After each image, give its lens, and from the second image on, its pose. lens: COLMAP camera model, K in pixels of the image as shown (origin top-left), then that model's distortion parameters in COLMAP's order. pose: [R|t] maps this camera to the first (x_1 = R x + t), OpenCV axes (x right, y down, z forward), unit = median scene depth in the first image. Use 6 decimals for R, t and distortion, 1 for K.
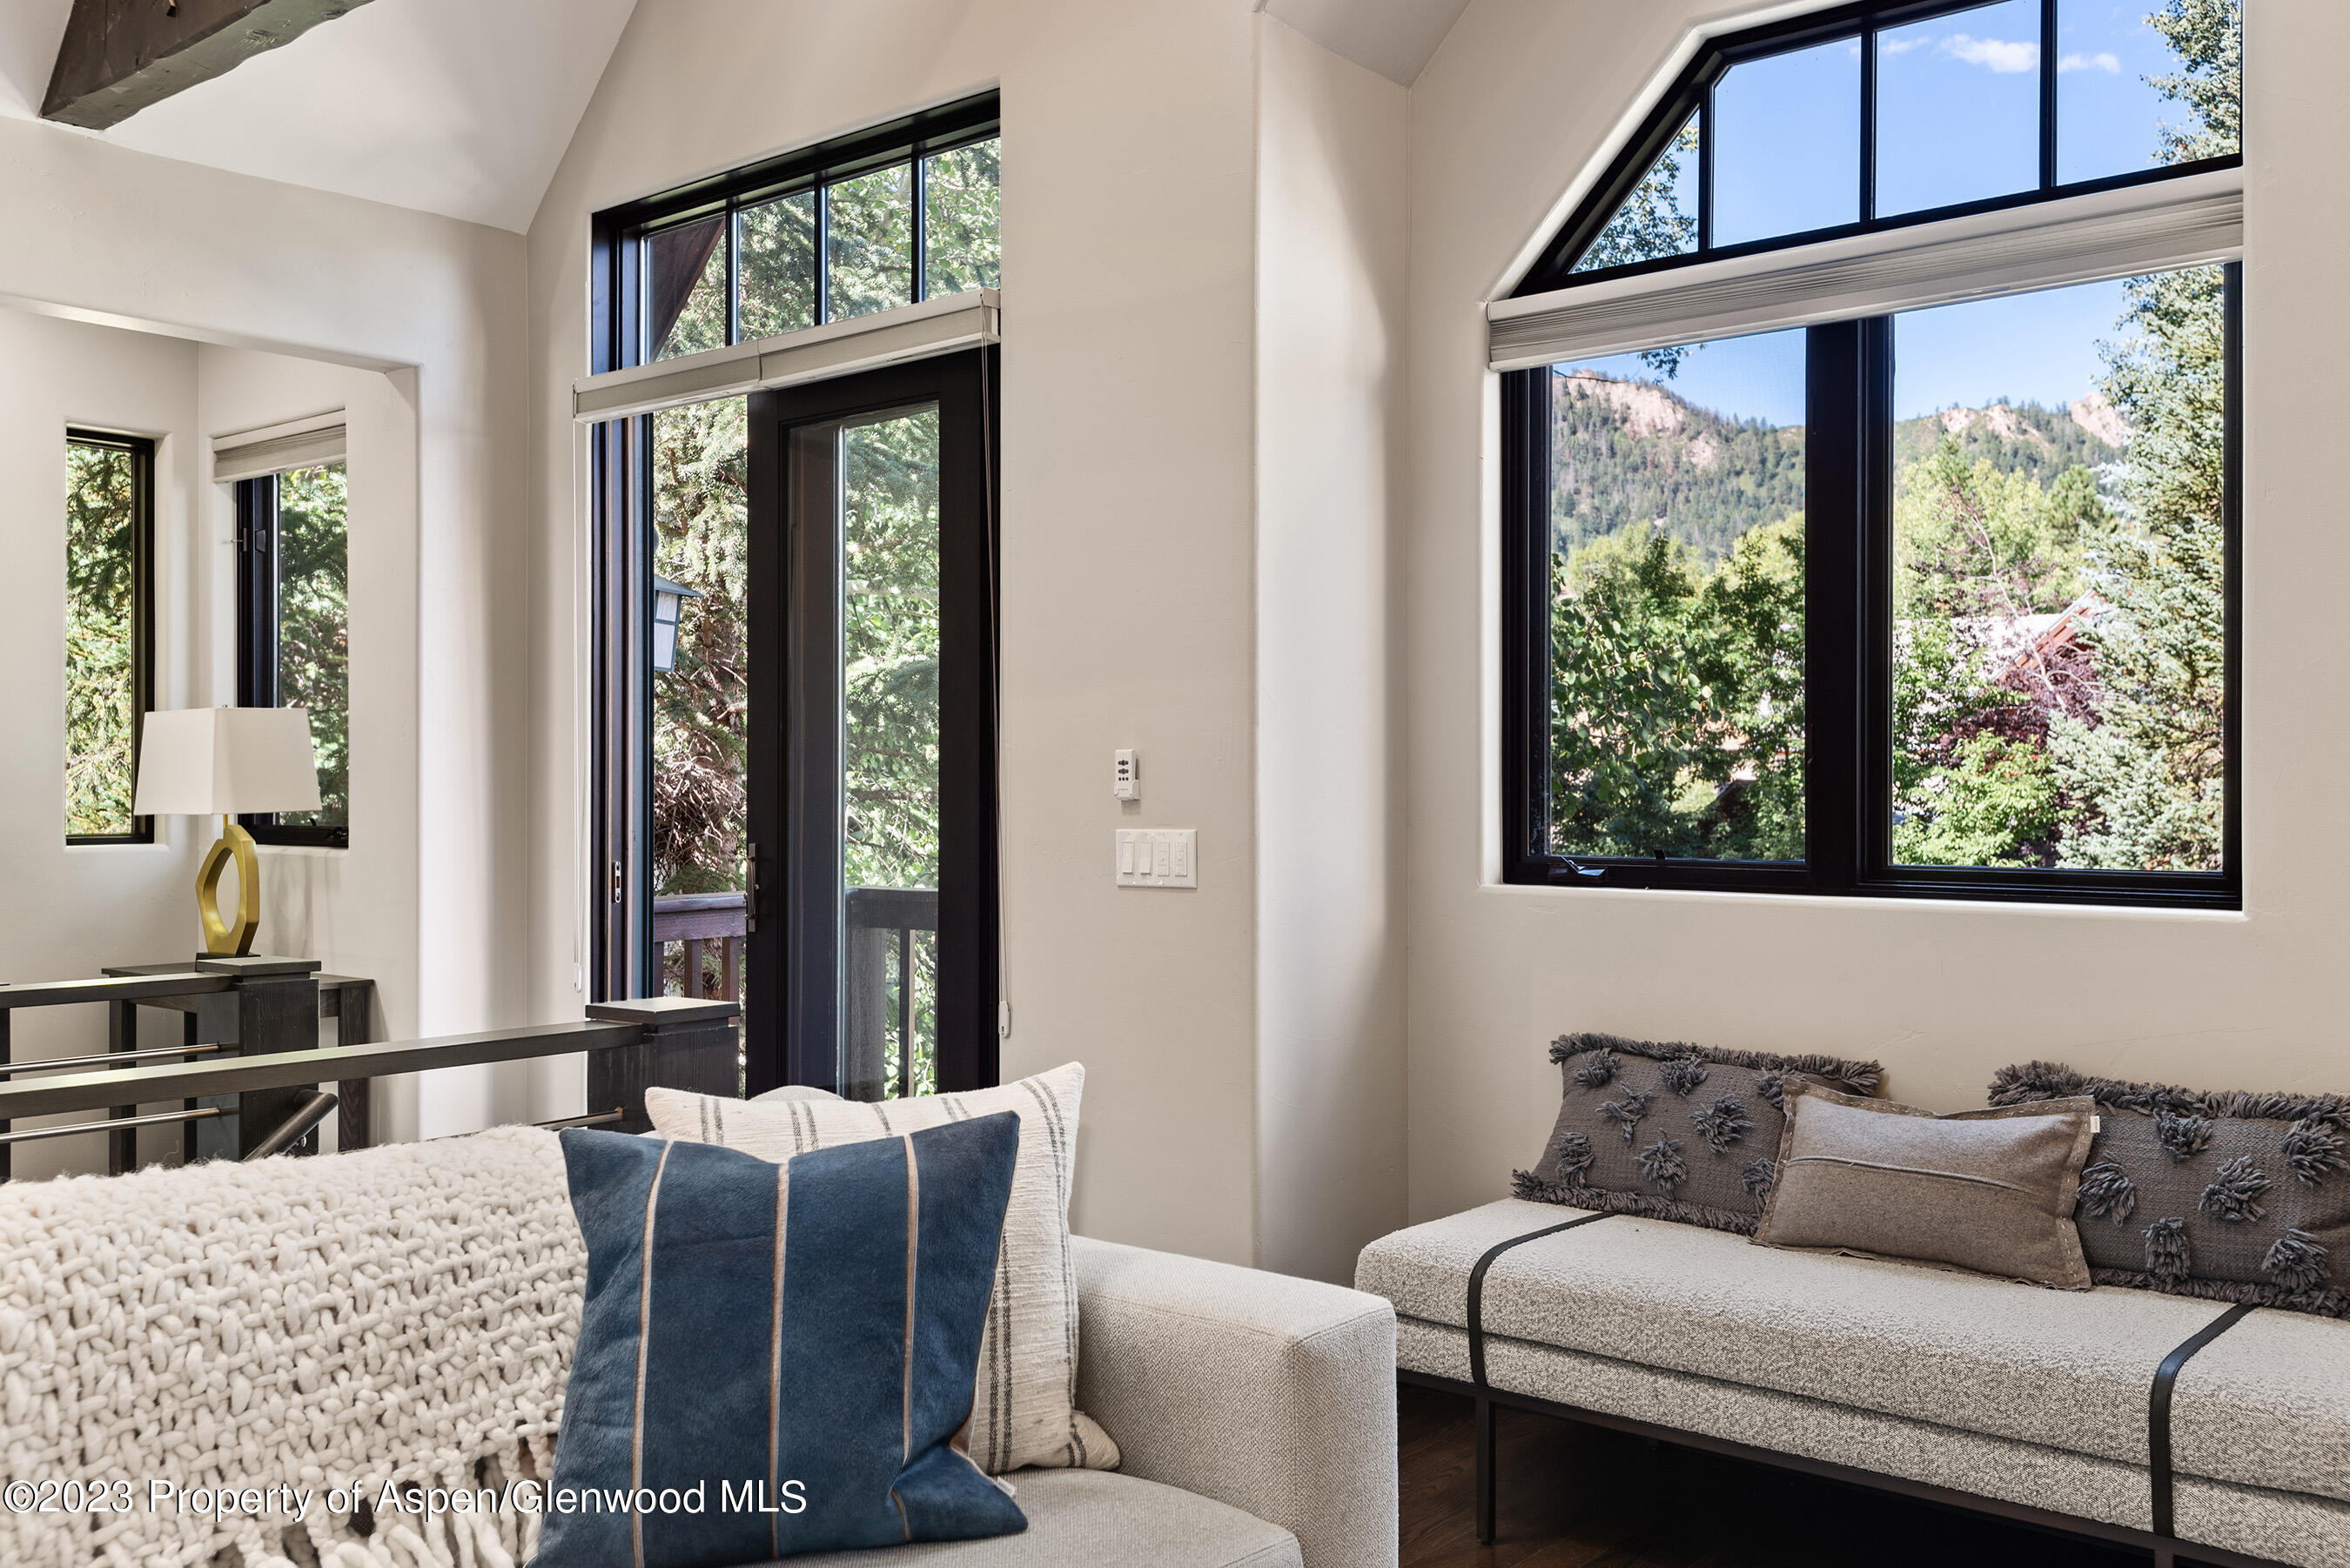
lens RADIAL K [[2015.6, 0, 1168.0], [0, 2015.6, 798.1], [0, 0, 1]] dist [0.041597, -0.073612]
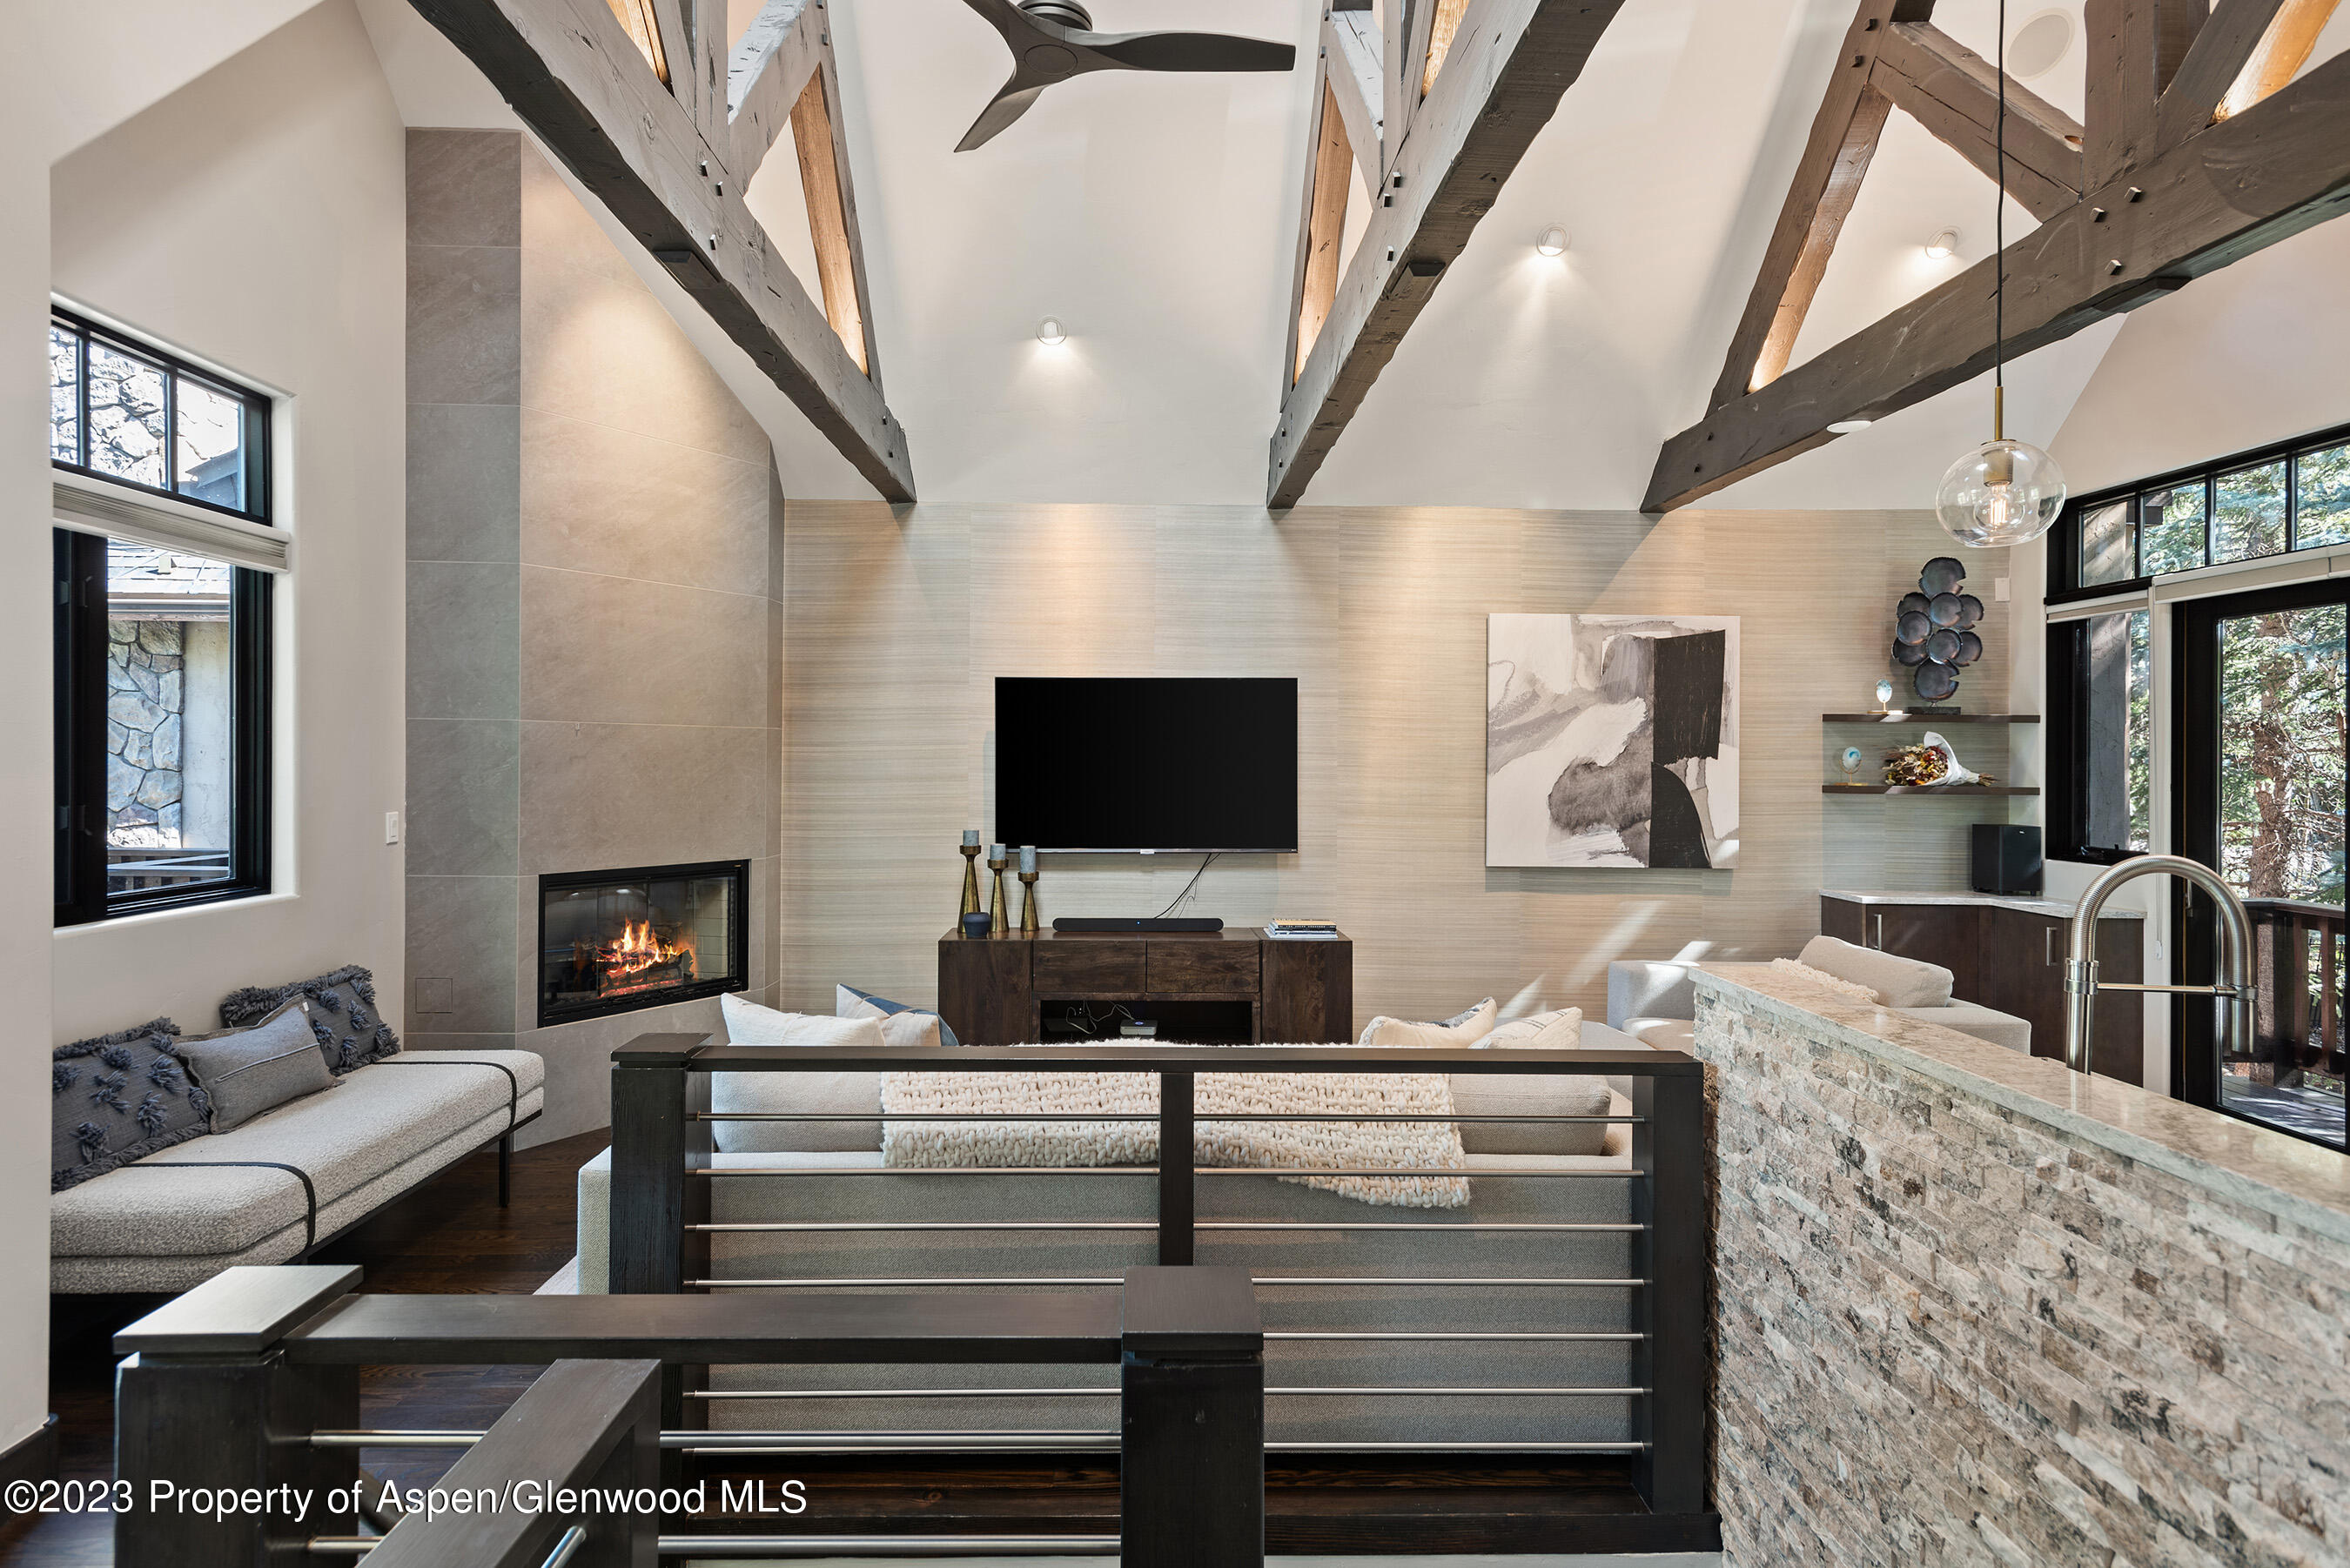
lens RADIAL K [[1216.2, 0, 1162.2], [0, 1216.2, 739.4], [0, 0, 1]] dist [0.017813, 0.000071]
pose [[-0.662705, 0.005603, 0.748860, -0.161693], [-0.008380, 0.999854, -0.014897, -0.014749], [-0.748834, -0.016148, -0.662561, 0.189286]]
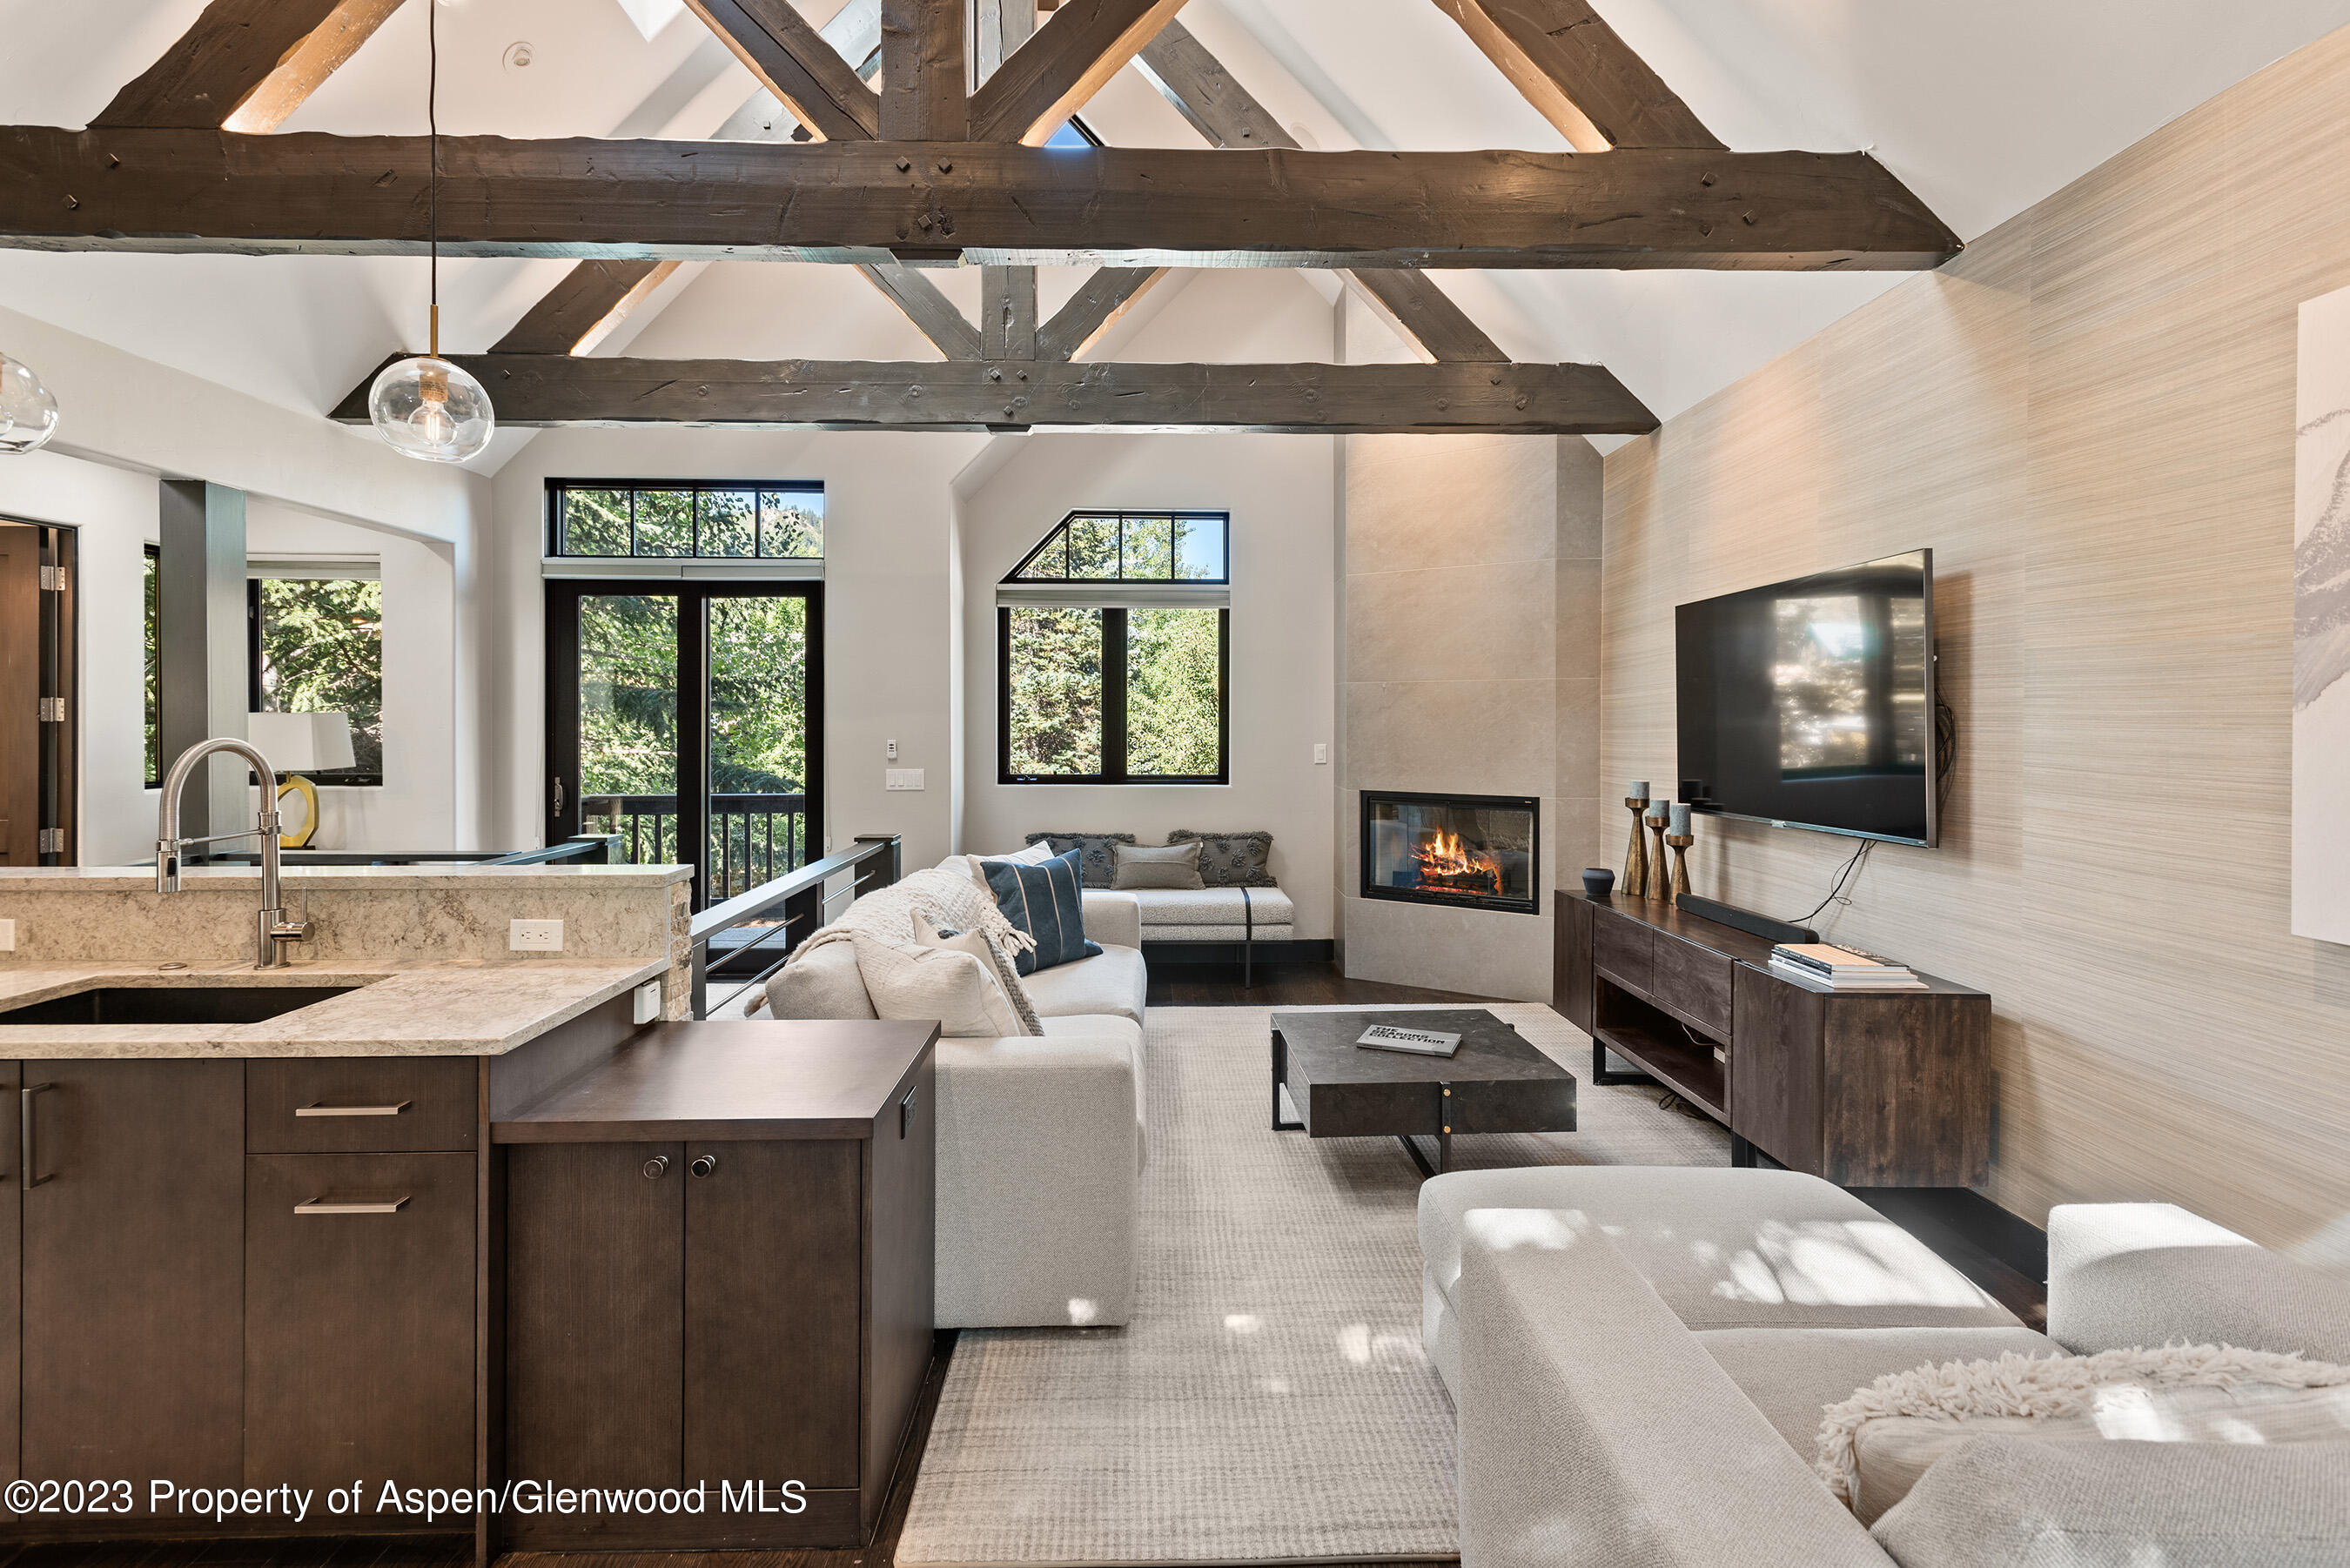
lens RADIAL K [[1118.2, 0, 1175.0], [0, 1118.2, 729.9], [0, 0, 1]] dist [0.013223, -0.000738]
pose [[0.751996, -0.003808, 0.659157, -0.147626], [-0.000476, 0.999980, 0.006321, -0.009639], [-0.659168, -0.005067, 0.751979, -0.078889]]
